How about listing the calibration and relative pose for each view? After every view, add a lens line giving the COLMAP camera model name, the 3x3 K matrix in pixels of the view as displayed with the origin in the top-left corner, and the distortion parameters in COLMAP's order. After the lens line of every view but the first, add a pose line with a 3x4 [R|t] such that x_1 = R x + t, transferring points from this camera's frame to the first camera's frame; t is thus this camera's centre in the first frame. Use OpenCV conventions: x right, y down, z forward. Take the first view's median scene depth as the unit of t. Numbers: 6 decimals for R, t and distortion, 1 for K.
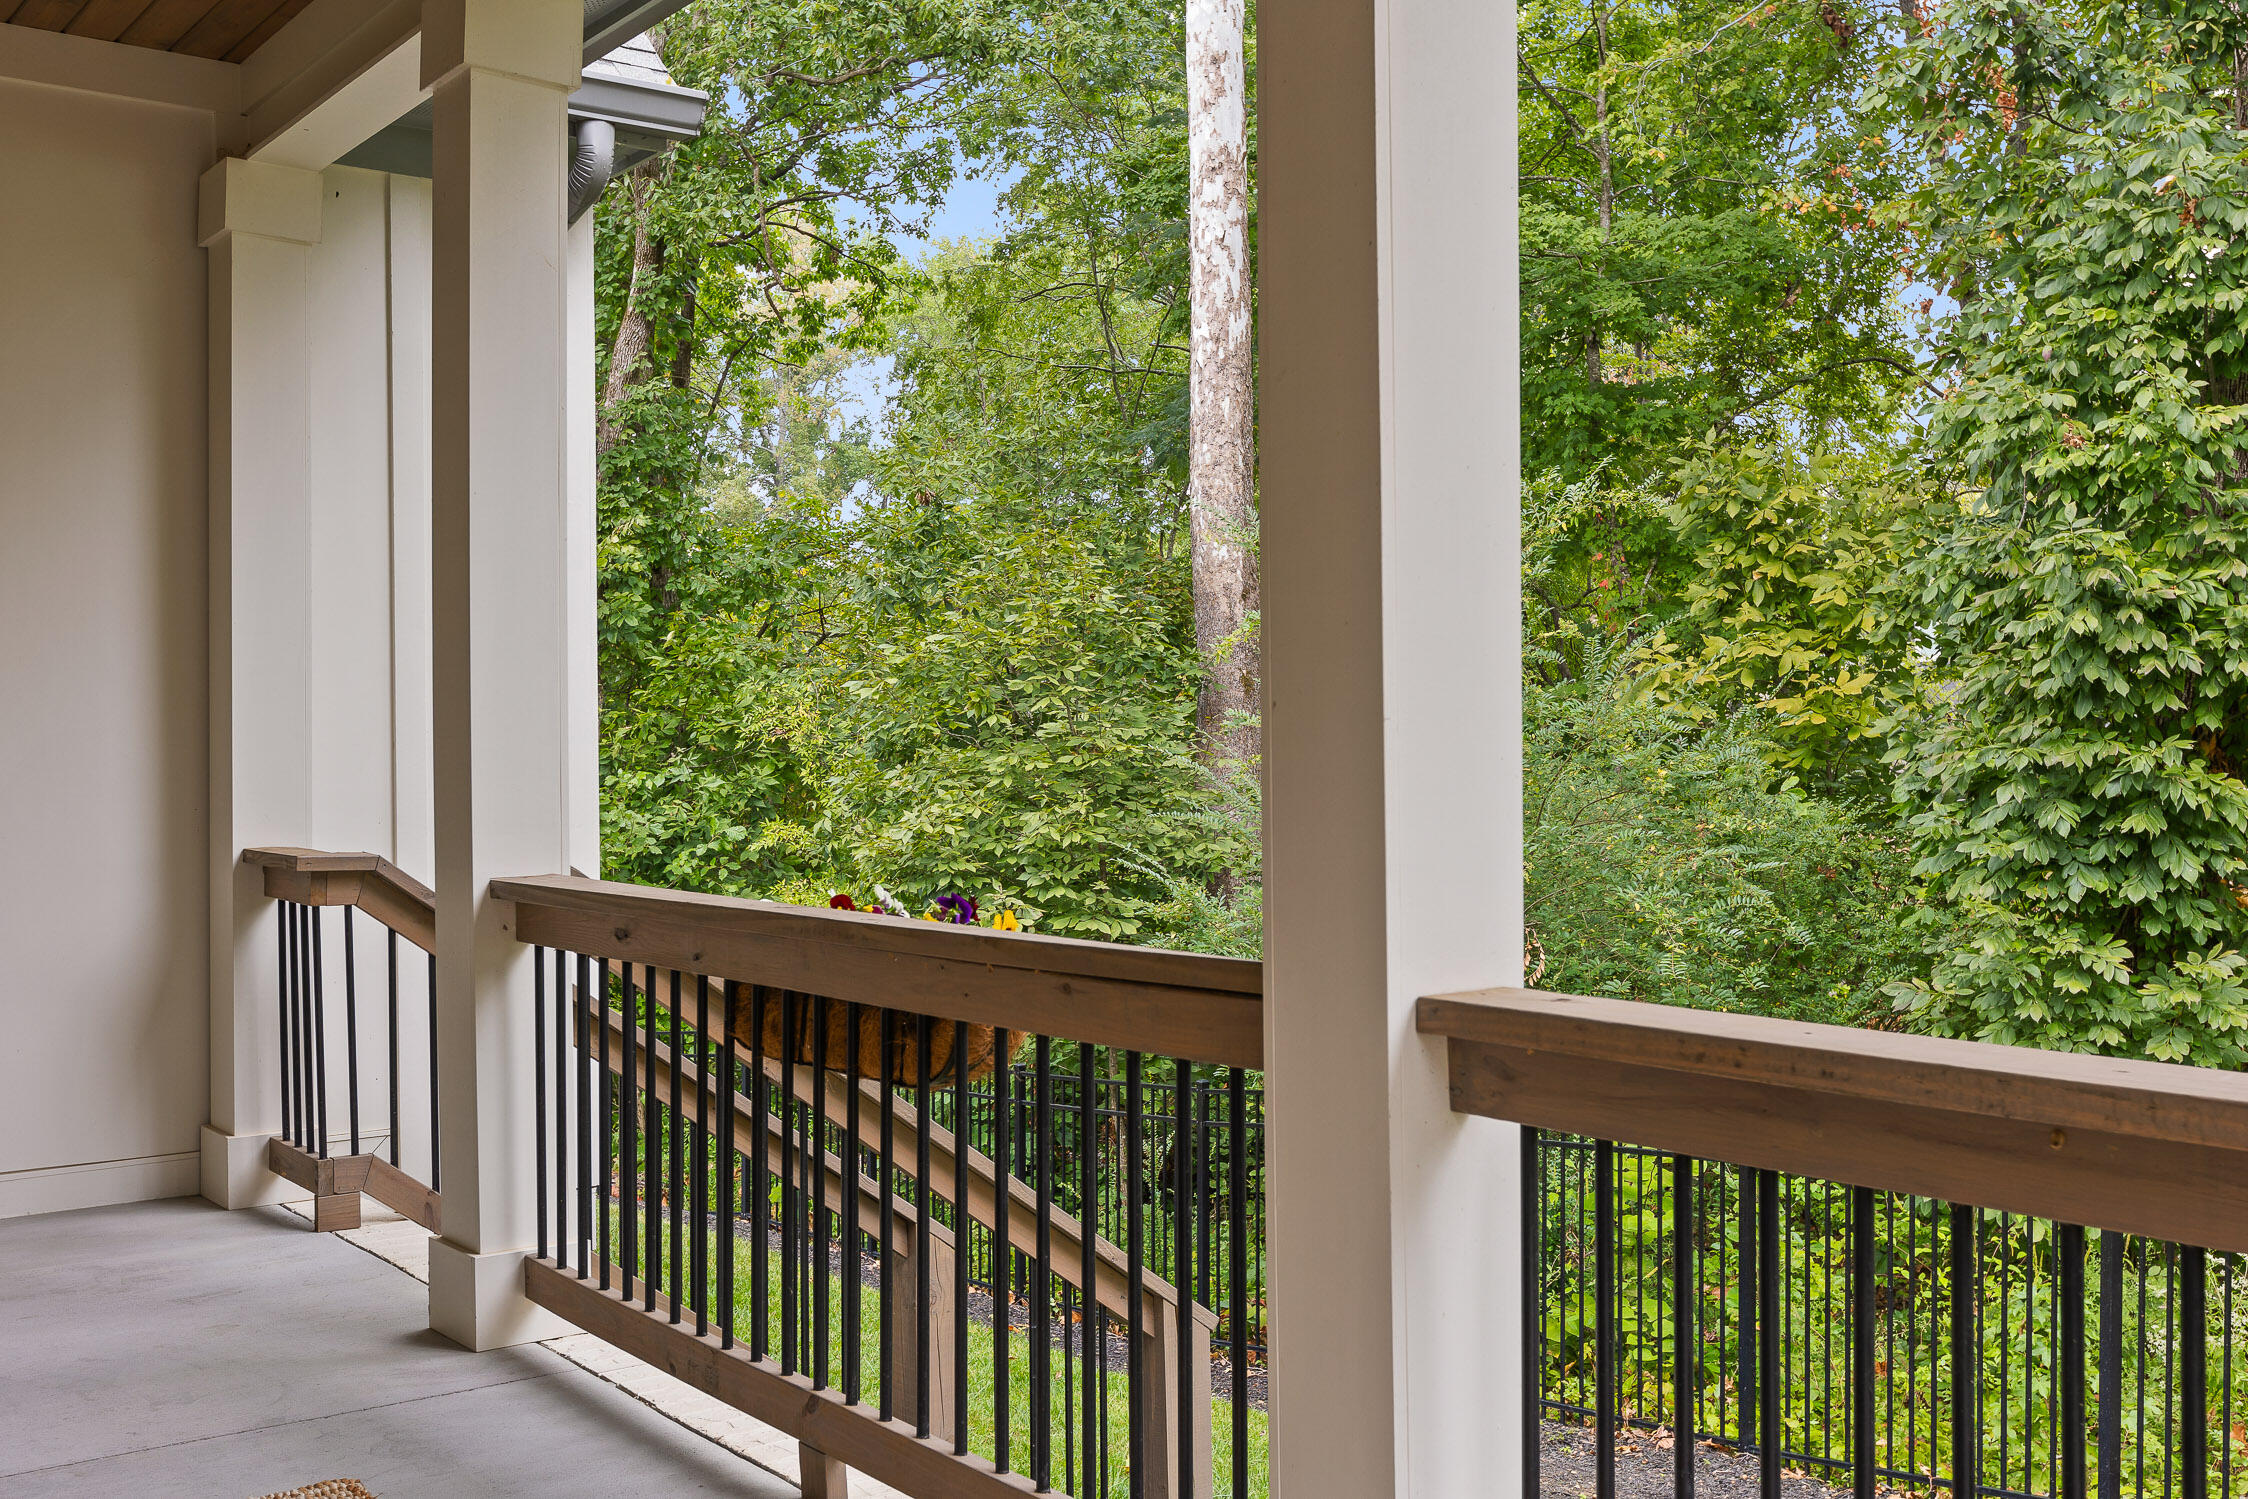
lens RADIAL K [[2272.4, 0, 1124.0], [0, 2272.4, 752.2], [0, 0, 1]] dist [0.002100, 0.000000]
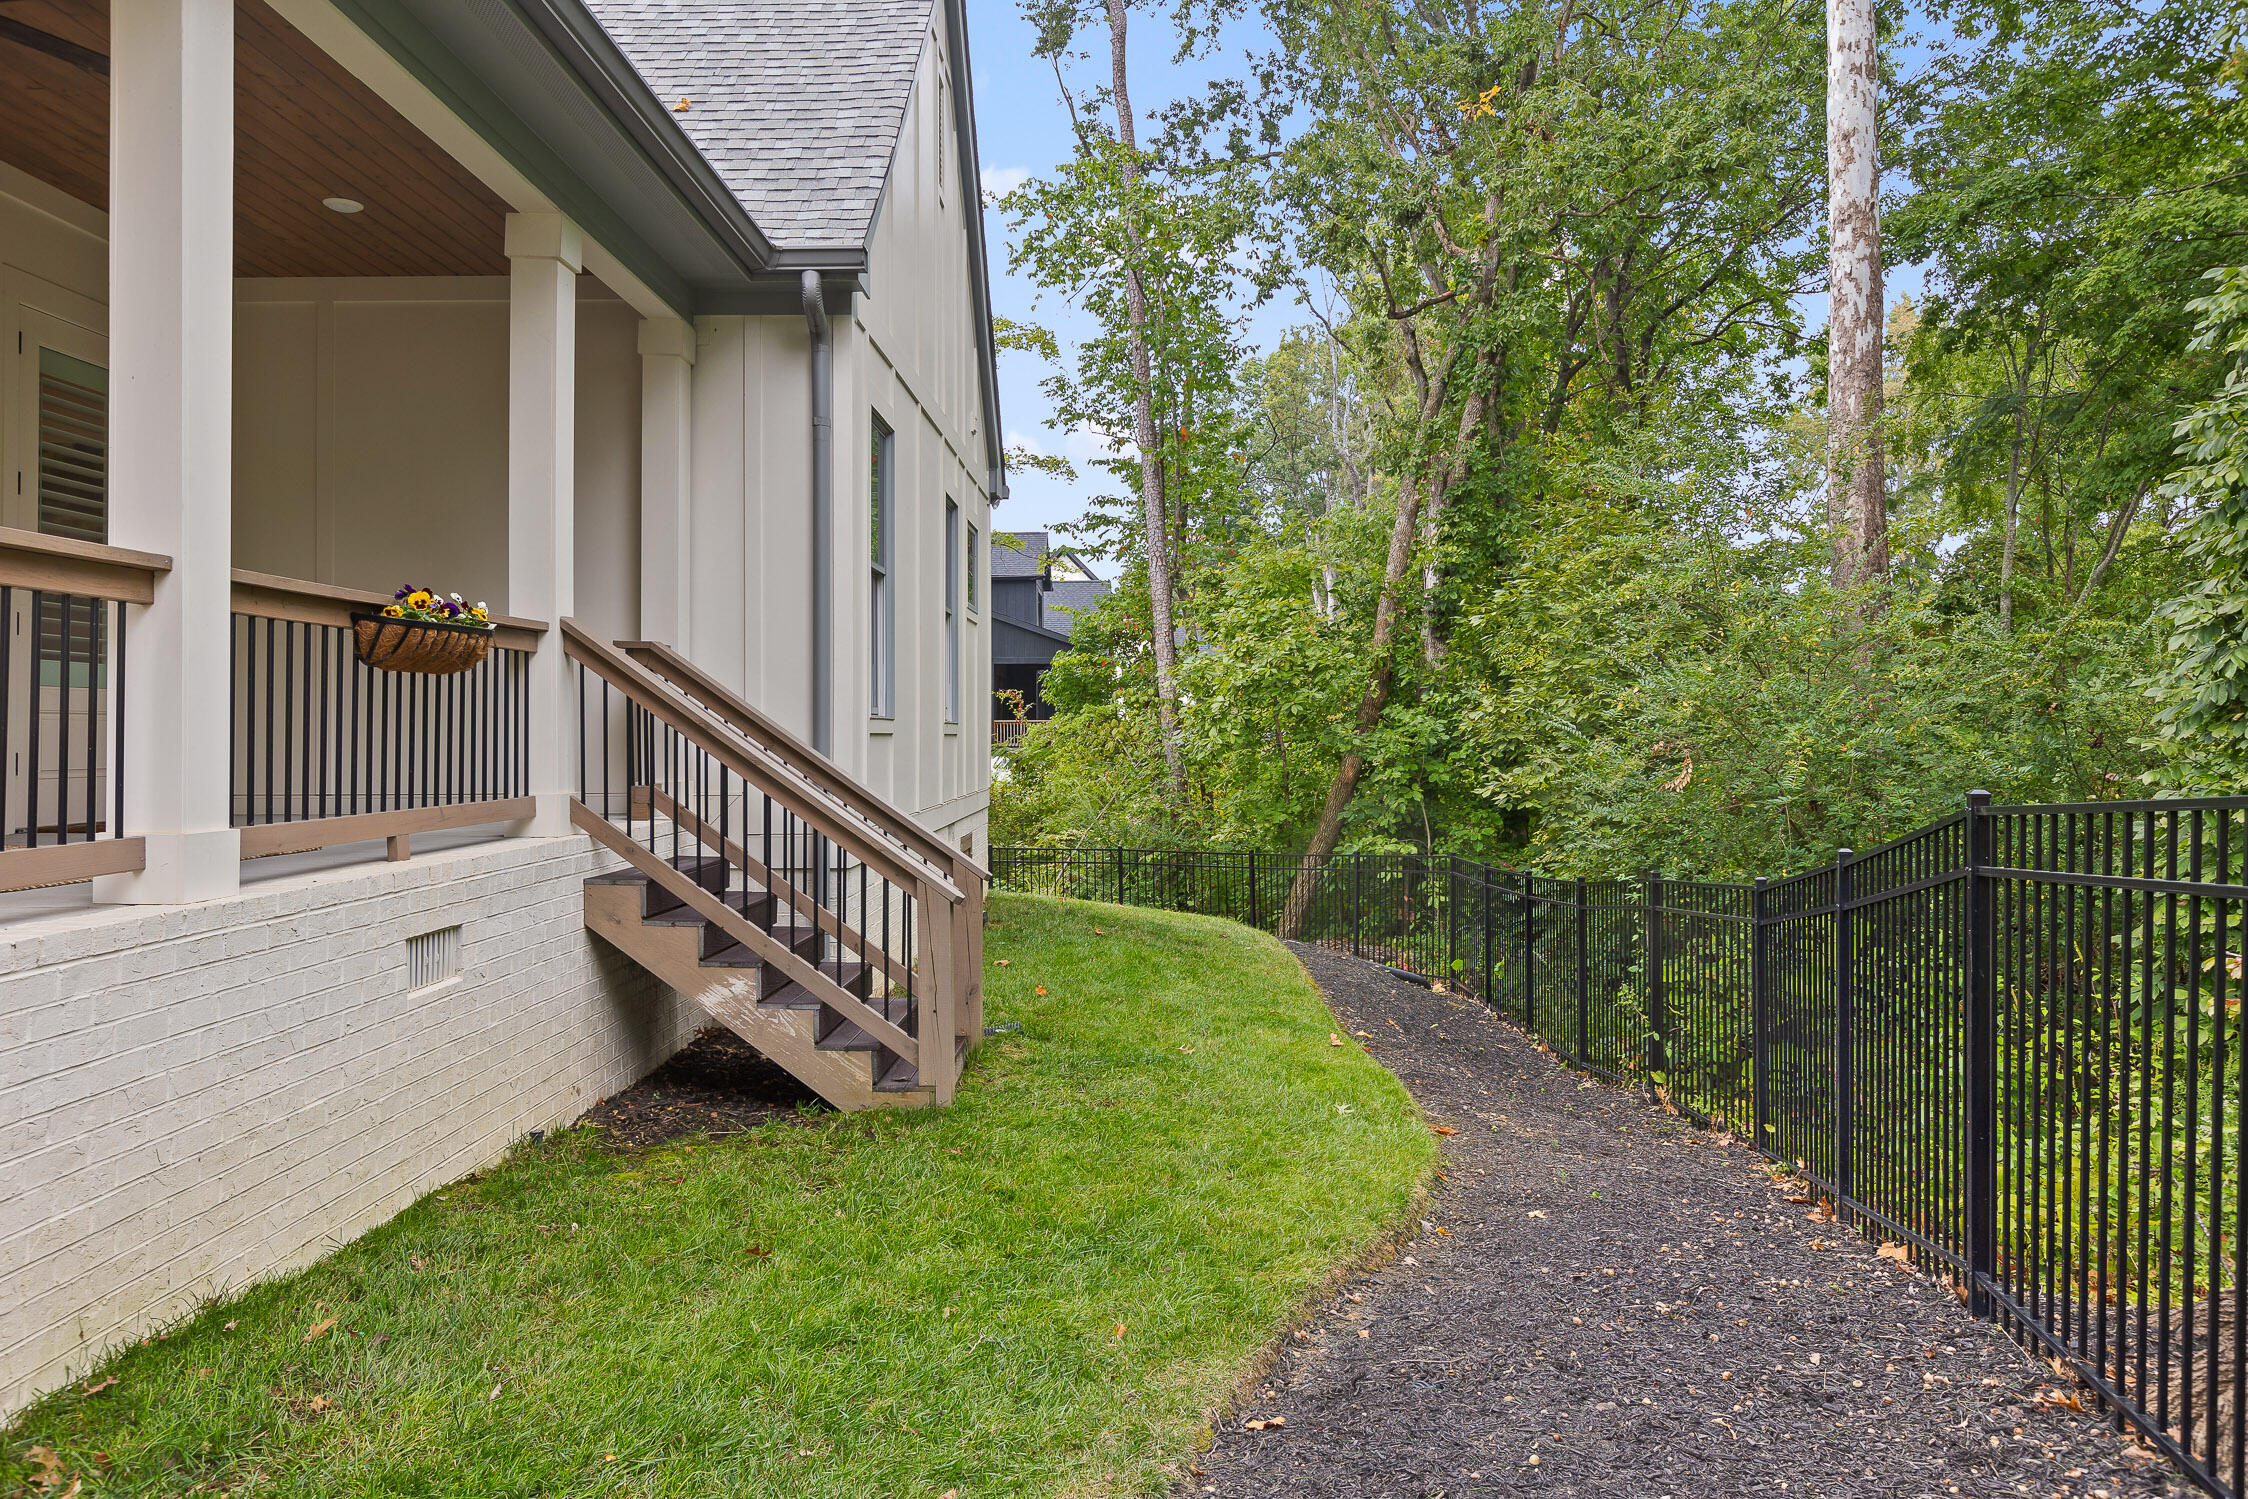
lens RADIAL K [[1601.2, 0, 1124.1], [0, 1601.2, 743.3], [0, 0, 1]] dist [-0.002158, -0.000336]
pose [[0.791807, 0.004070, -0.610757, 0.273069], [-0.005105, 0.999987, 0.000046, 0.043864], [0.610750, 0.003082, 0.791818, 0.026670]]
